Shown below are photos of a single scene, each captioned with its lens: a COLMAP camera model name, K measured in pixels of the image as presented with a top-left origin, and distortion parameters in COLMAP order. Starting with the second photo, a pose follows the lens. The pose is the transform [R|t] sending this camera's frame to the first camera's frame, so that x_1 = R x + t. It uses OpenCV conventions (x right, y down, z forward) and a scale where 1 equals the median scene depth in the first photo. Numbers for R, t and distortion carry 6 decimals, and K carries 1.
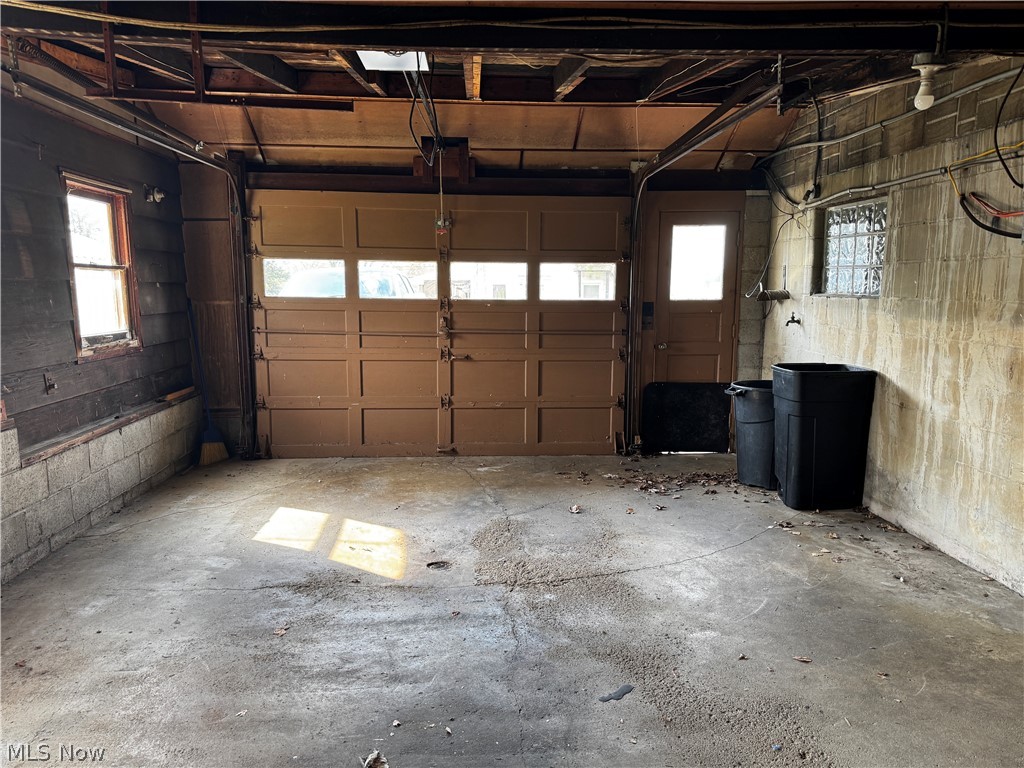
lens RADIAL K [[728.5, 0, 512.0], [0, 728.5, 384.0], [0, 0, 1]] dist [0.107826, -0.144249]
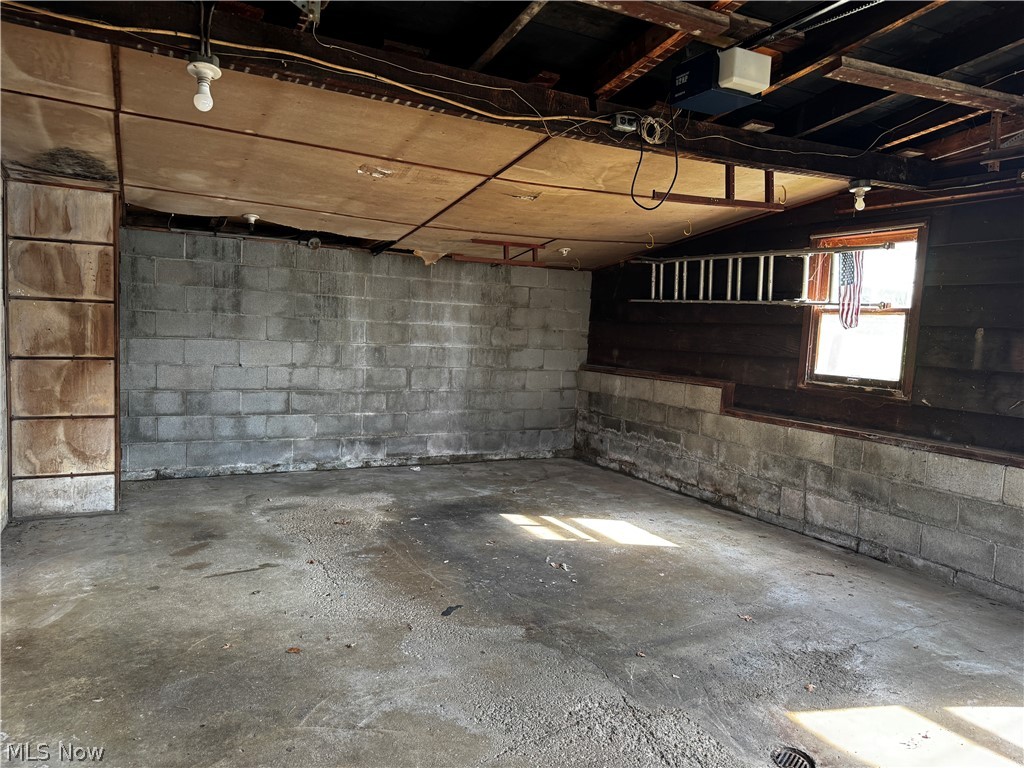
lens RADIAL K [[728.5, 0, 512.0], [0, 728.5, 384.0], [0, 0, 1]] dist [0.107826, -0.144249]
pose [[-0.921140, -0.011578, -0.389059, 0.444050], [-0.095233, 0.975882, 0.196433, -0.199474], [0.377401, 0.217994, -0.900026, 1.683842]]
